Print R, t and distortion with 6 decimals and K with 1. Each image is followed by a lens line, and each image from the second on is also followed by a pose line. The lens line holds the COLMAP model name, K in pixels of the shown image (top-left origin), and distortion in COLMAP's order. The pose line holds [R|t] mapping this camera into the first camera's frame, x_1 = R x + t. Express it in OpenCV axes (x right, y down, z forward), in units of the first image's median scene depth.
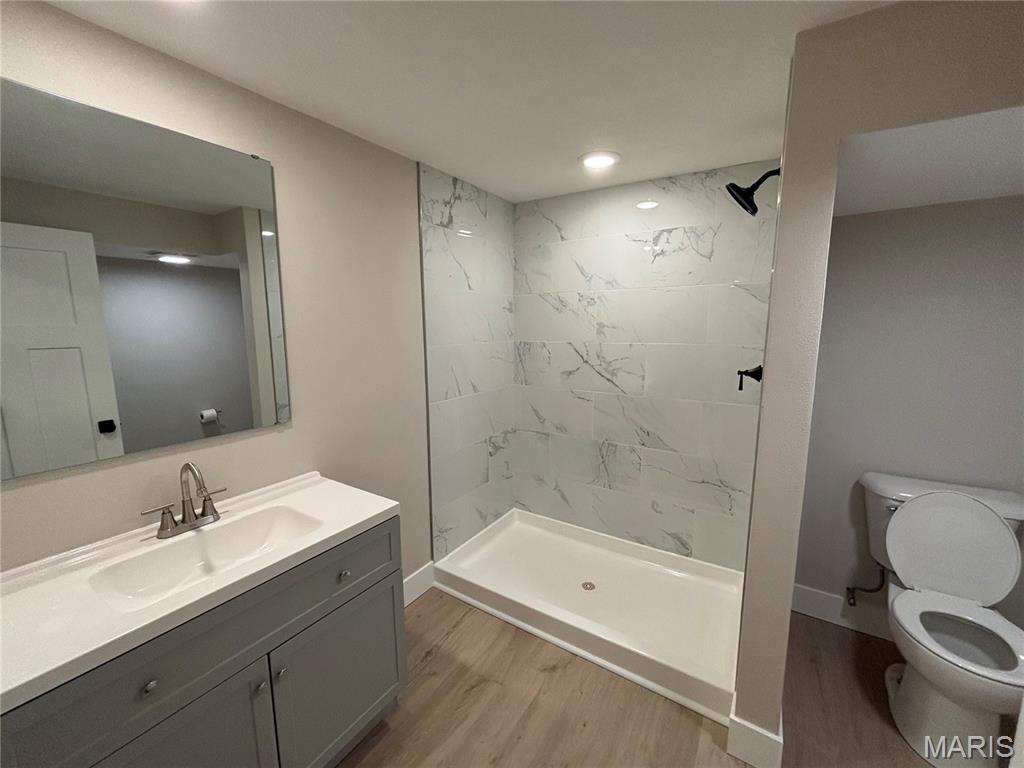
lens RADIAL K [[411.7, 0, 514.8], [0, 411.7, 382.4], [0, 0, 1]] dist [0.003691, -0.000707]
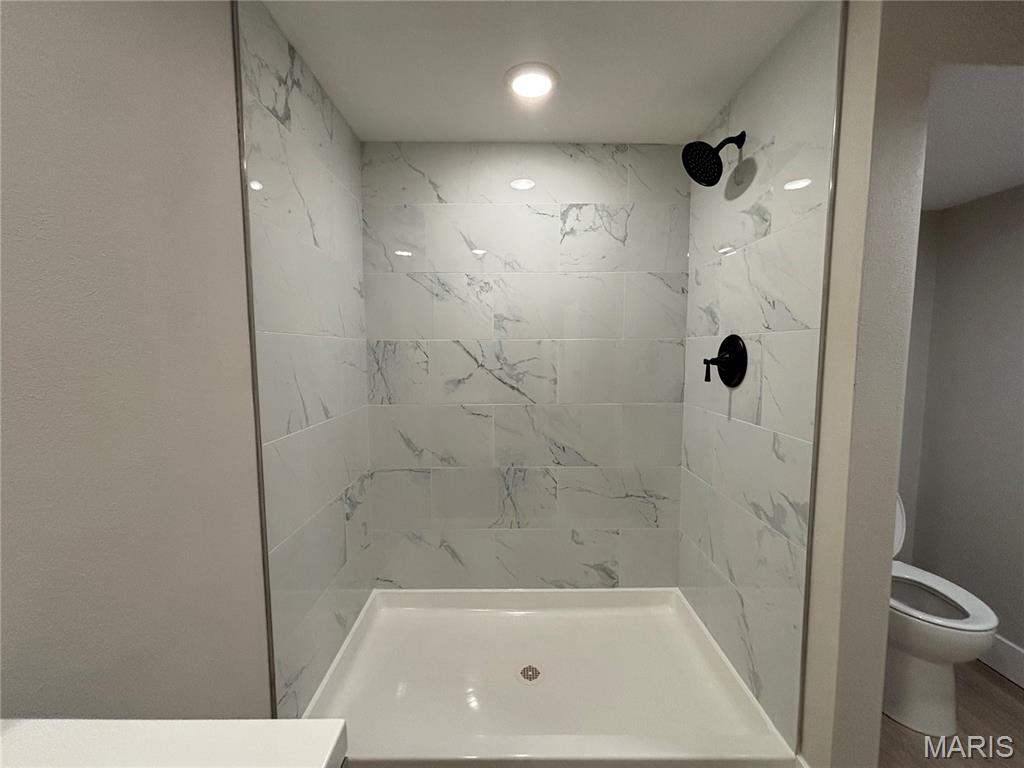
lens RADIAL K [[411.7, 0, 508.7], [0, 411.7, 384.0], [0, 0, 1]] dist [0.003691, -0.000707]
pose [[0.839293, -0.042919, 0.541983, -0.206020], [0.077962, 0.996077, -0.041851, 0.020339], [-0.538061, 0.077379, 0.839346, 0.359395]]
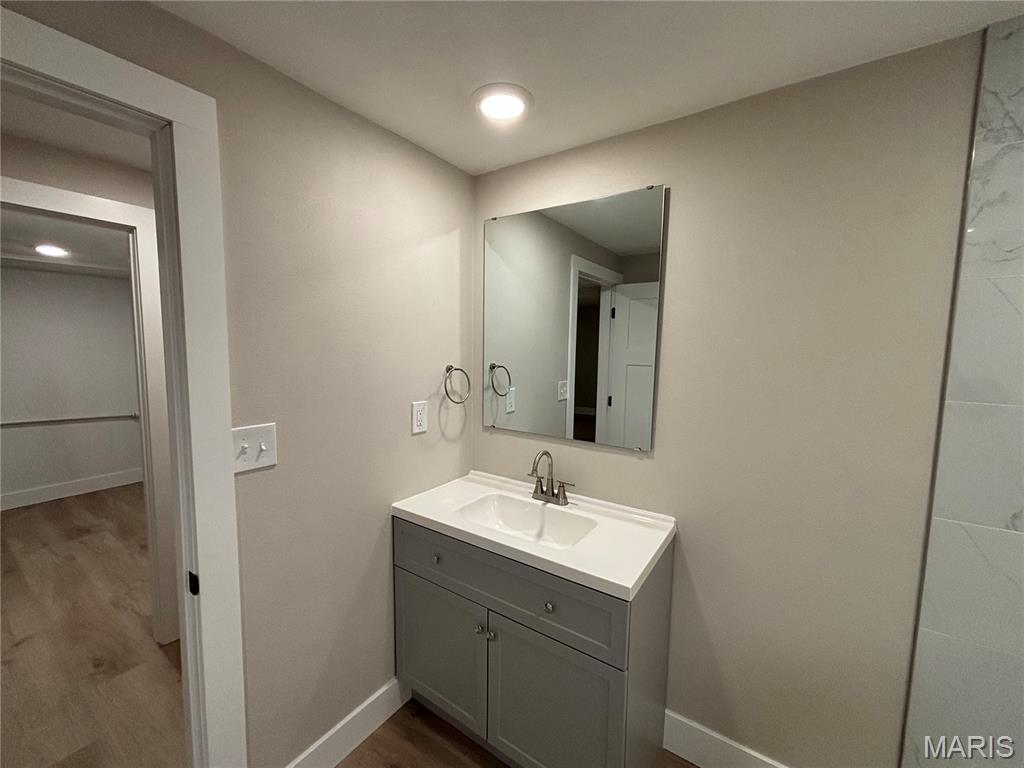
lens RADIAL K [[411.7, 0, 515.2], [0, 411.7, 386.3], [0, 0, 1]] dist [0.003691, -0.000707]
pose [[-0.019511, 0.098742, -0.994922, 0.256337], [-0.163056, 0.981474, 0.100605, -0.063670], [0.986424, 0.164191, -0.003049, 0.434223]]
